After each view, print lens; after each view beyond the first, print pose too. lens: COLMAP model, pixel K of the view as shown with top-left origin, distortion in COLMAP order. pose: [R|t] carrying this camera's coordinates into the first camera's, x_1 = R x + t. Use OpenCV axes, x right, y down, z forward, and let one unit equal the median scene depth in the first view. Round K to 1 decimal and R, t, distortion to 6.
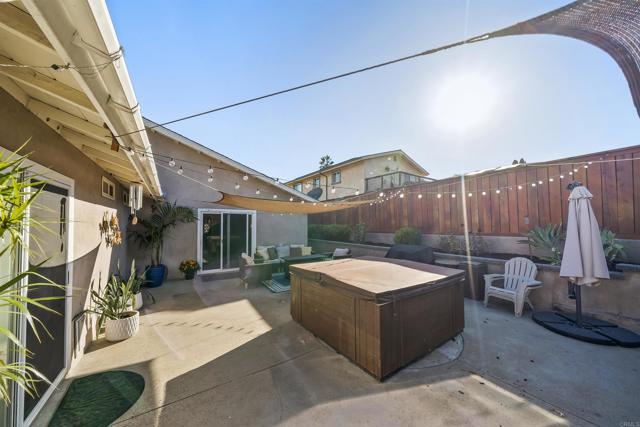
lens RADIAL K [[221.9, 0, 318.6], [0, 221.9, 215.3], [0, 0, 1]] dist [-0.001356, 0.000011]
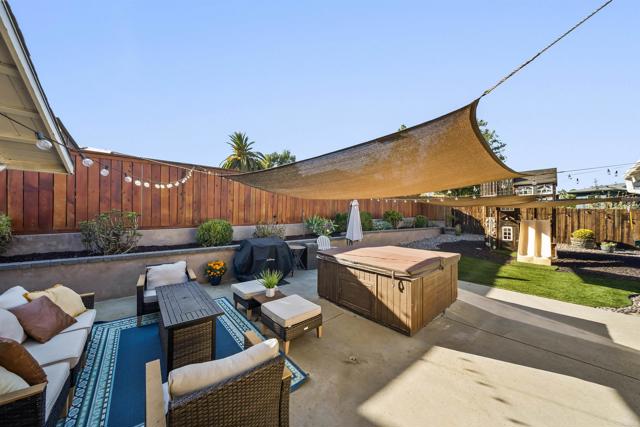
lens RADIAL K [[221.9, 0, 321.8], [0, 221.9, 214.8], [0, 0, 1]] dist [-0.001356, 0.000011]
pose [[-0.136156, 0.007693, 0.990657, -1.029131], [-0.040209, 0.999103, -0.013285, 0.077873], [-0.989871, -0.041642, -0.135725, 1.742387]]
